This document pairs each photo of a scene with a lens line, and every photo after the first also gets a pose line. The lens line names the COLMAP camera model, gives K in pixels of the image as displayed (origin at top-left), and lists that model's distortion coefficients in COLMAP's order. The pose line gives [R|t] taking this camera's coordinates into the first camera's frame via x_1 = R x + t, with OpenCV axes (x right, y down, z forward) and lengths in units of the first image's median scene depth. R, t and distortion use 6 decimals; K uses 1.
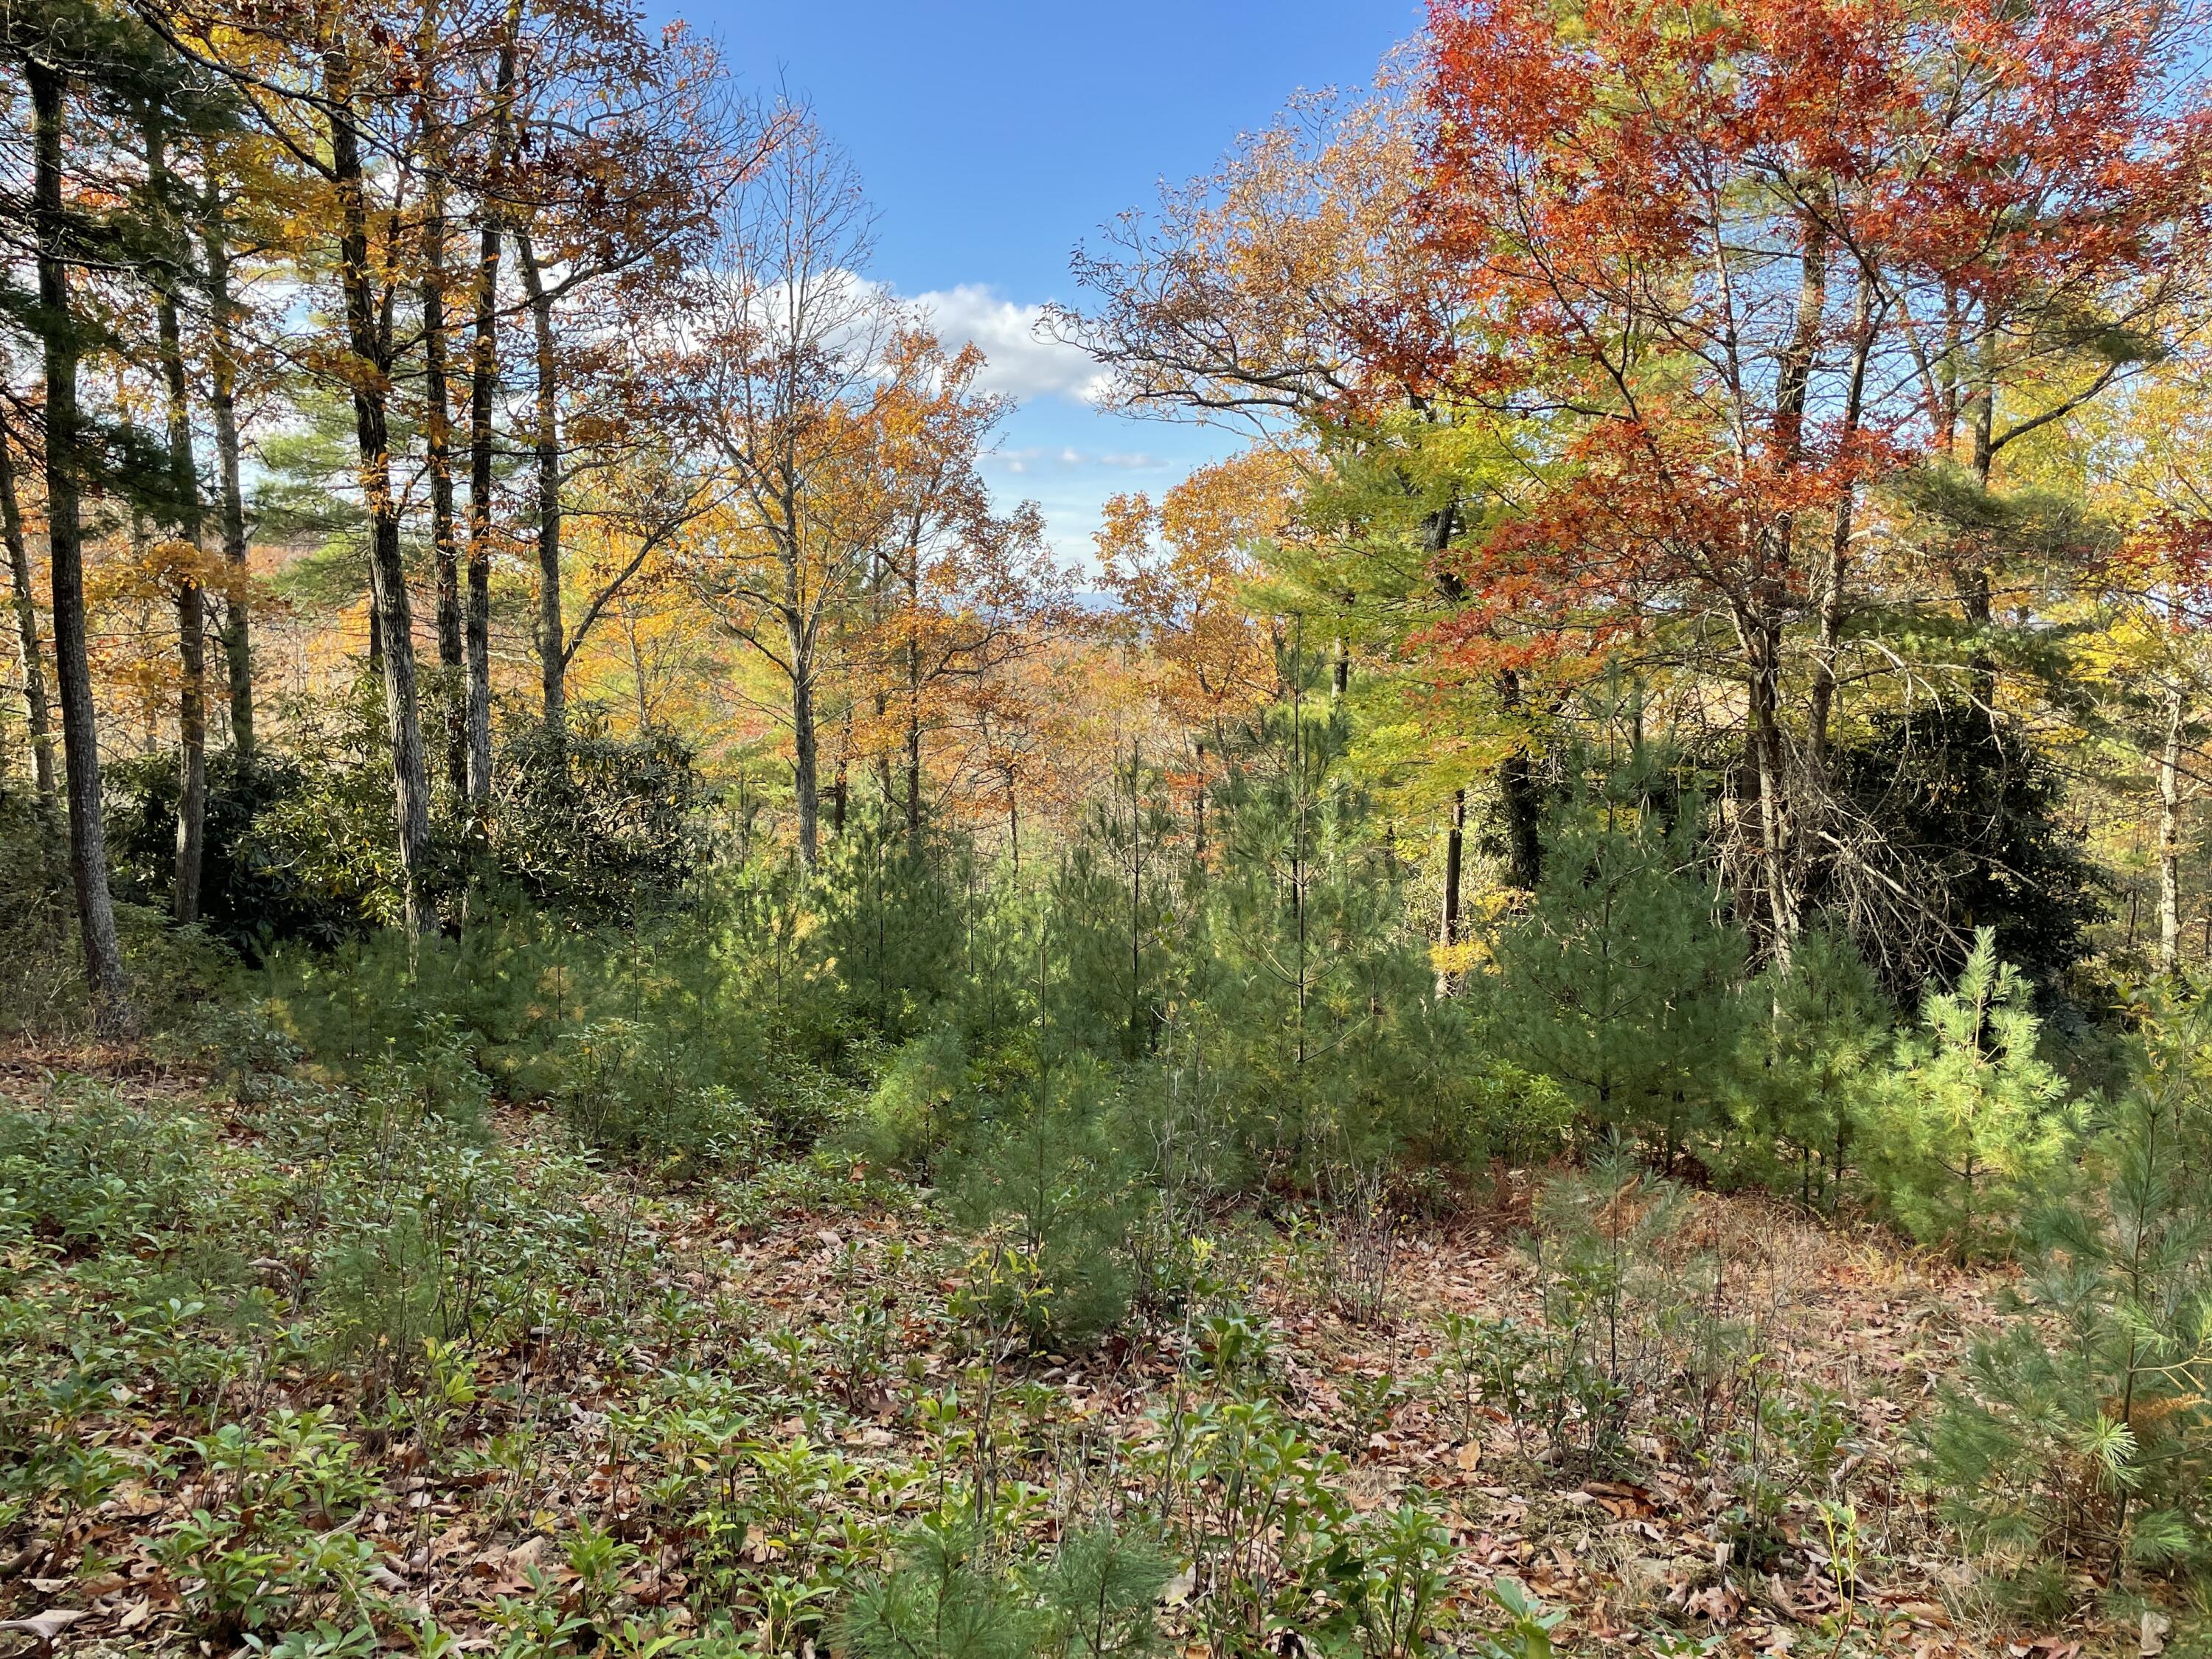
lens RADIAL K [[1671.4, 0, 1110.4], [0, 1671.4, 825.7], [0, 0, 1]] dist [0.045649, -0.001673]
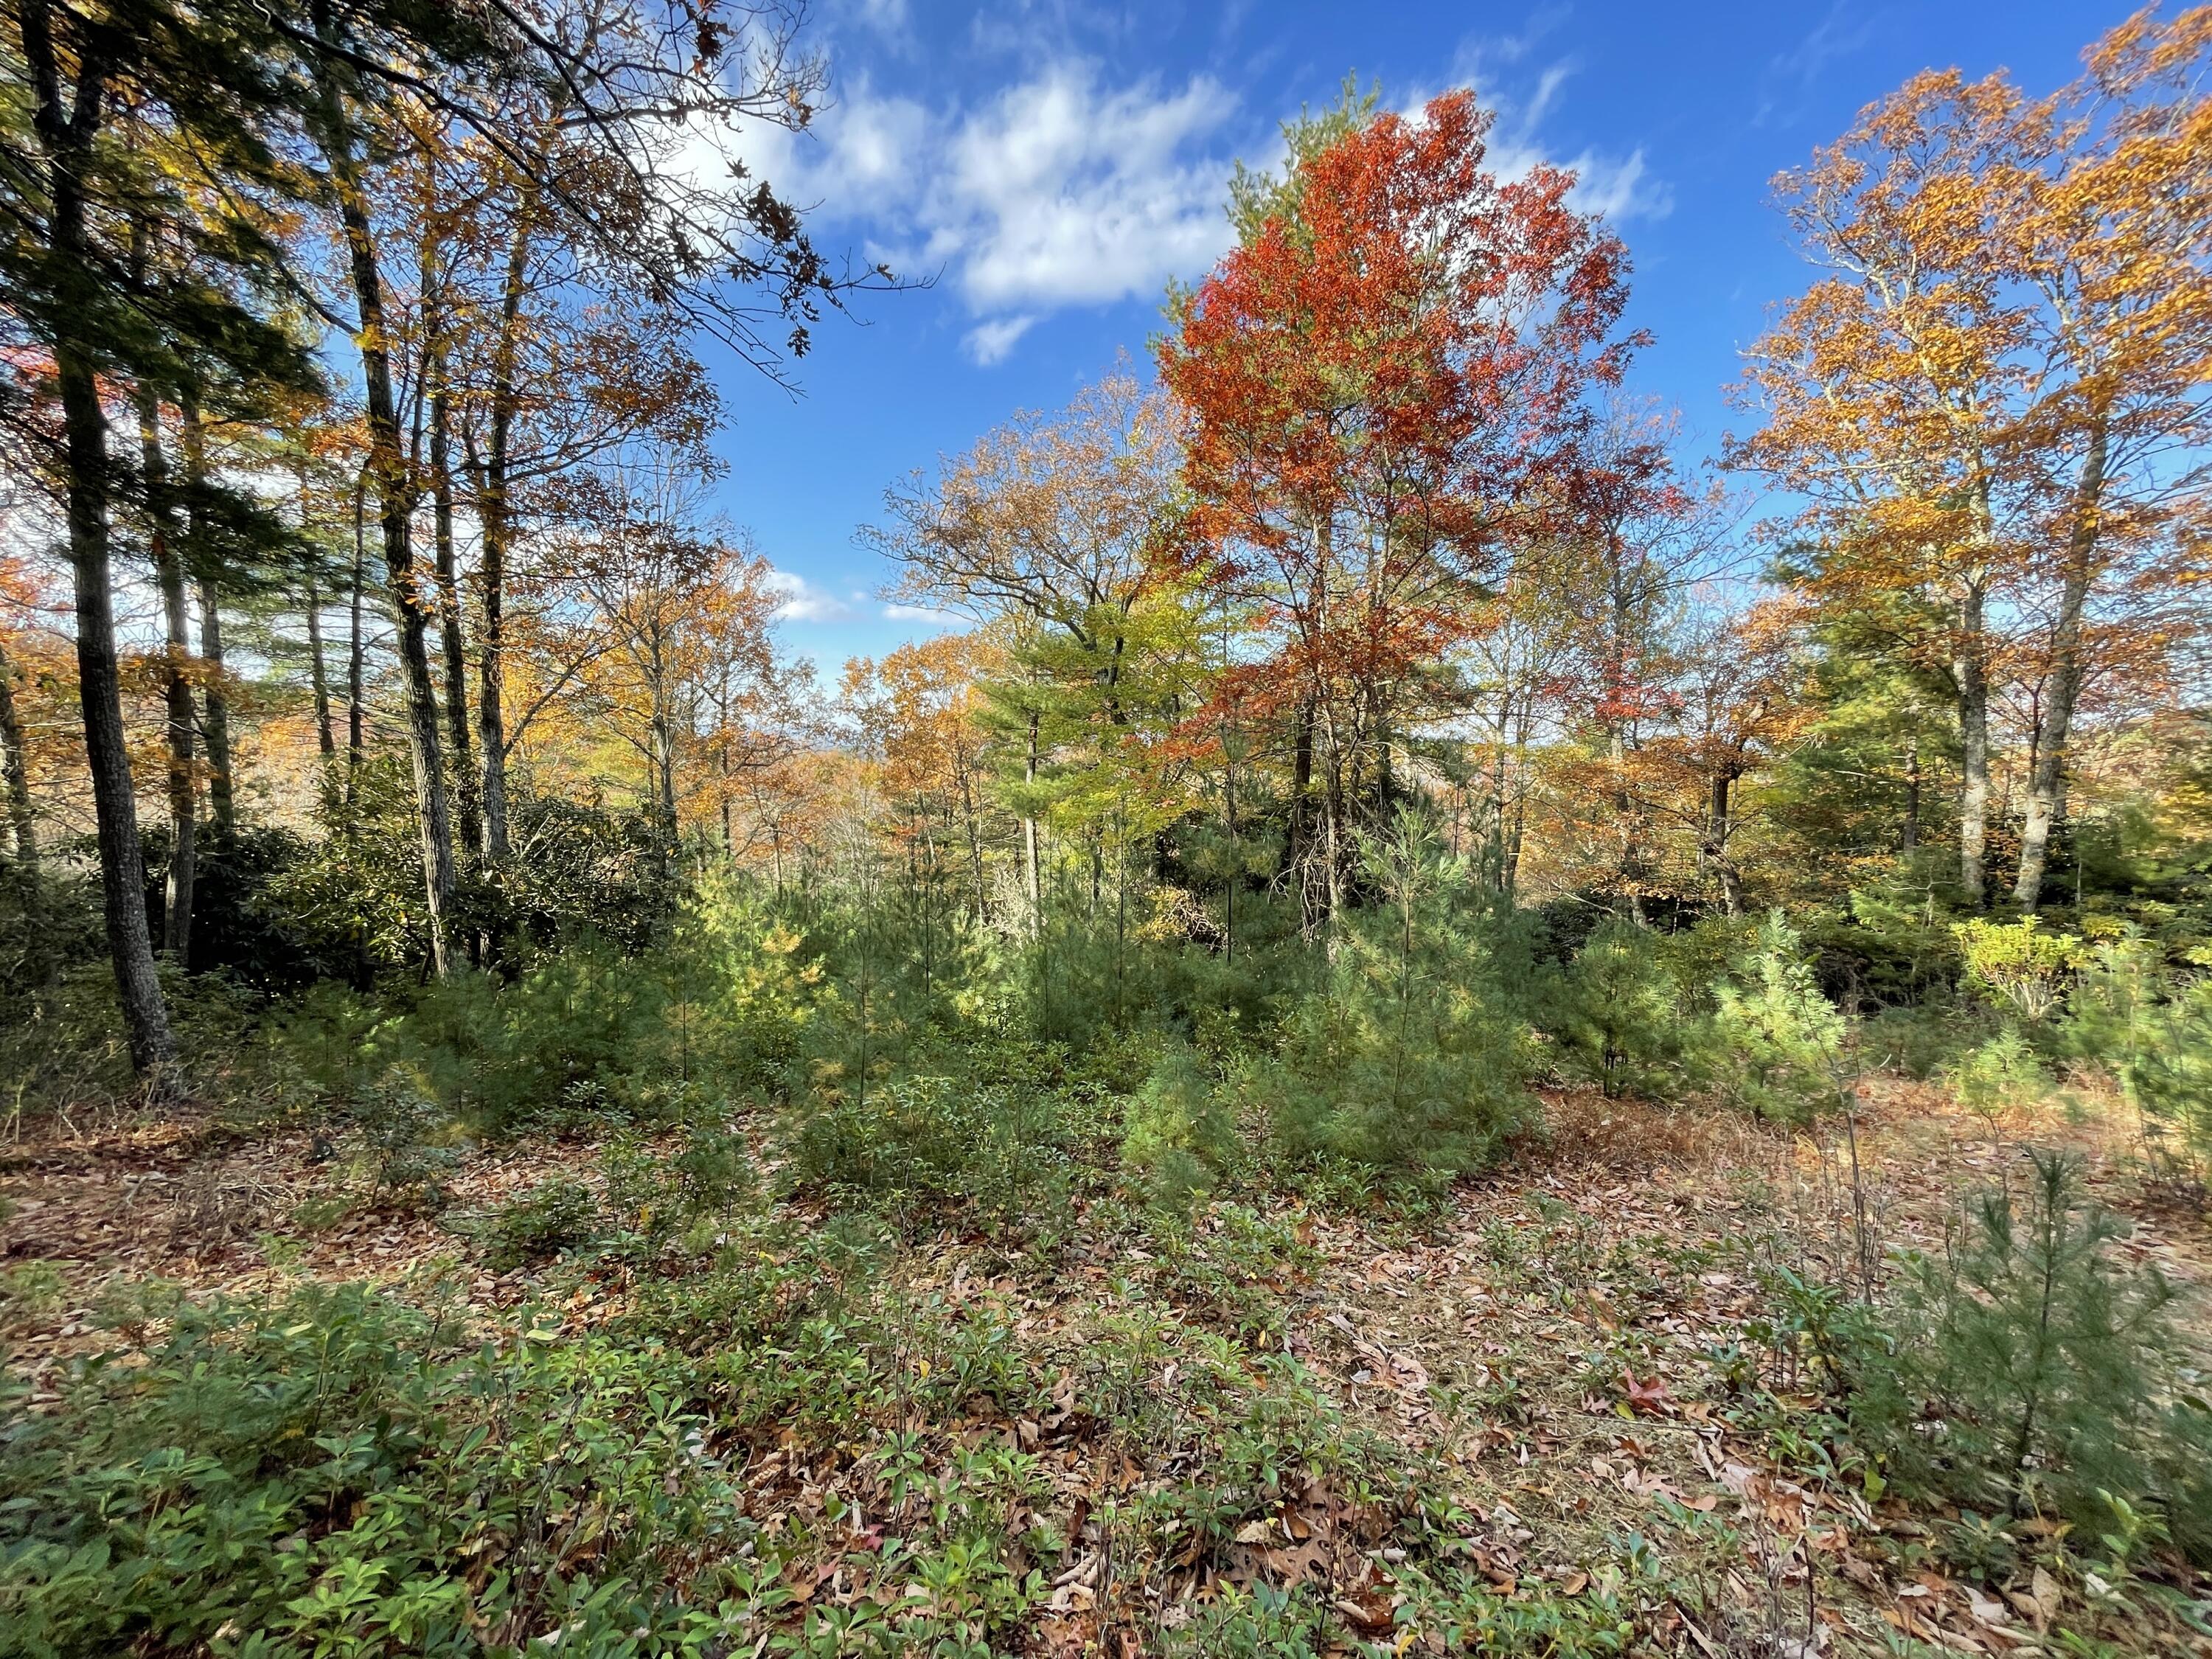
lens RADIAL K [[892.3, 0, 1099.8], [0, 892.3, 838.9], [0, 0, 1]] dist [-0.000642, 0.000155]
pose [[0.942131, -0.025558, 0.334268, -0.117001], [0.029741, 0.999530, -0.007404, -0.006709], [-0.333922, 0.016917, 0.942449, 0.153776]]
